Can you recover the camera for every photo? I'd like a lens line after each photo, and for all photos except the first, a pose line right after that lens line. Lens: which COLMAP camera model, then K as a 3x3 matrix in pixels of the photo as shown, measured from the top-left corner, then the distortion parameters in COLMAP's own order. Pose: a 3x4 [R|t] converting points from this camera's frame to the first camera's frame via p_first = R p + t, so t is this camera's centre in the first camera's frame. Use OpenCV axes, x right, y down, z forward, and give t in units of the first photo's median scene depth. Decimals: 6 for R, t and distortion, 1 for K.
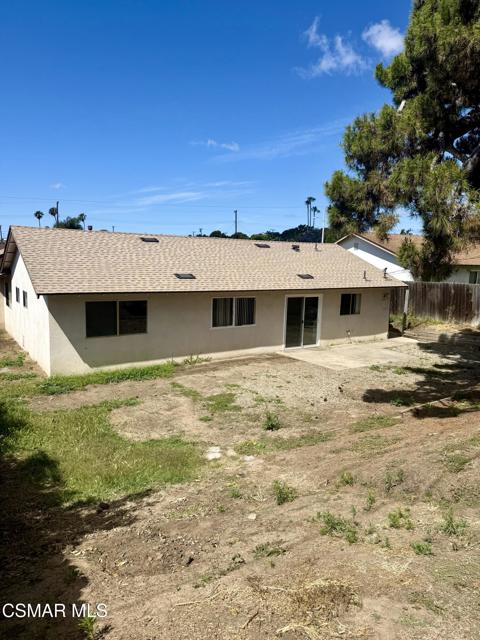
lens RADIAL K [[452.7, 0, 233.1], [0, 452.7, 318.8], [0, 0, 1]] dist [0.018558, -0.044280]
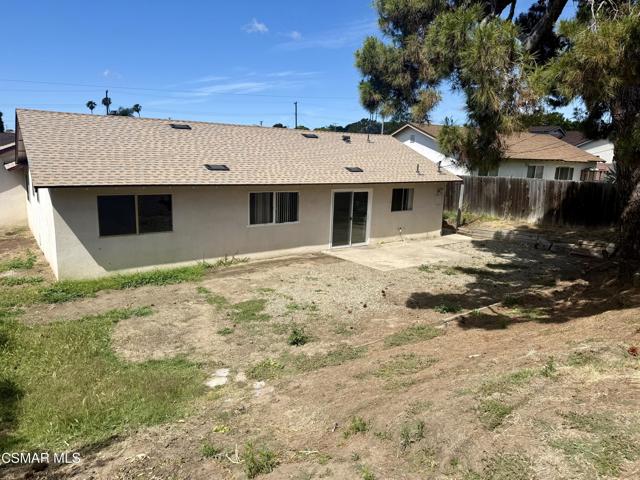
lens RADIAL K [[452.7, 0, 322.2], [0, 452.7, 239.7], [0, 0, 1]] dist [0.018558, -0.044280]
pose [[0.998480, -0.002289, 0.055067, 0.060322], [-0.000845, 0.998384, 0.056824, -0.003255], [-0.055108, -0.056784, 0.996864, 0.101230]]
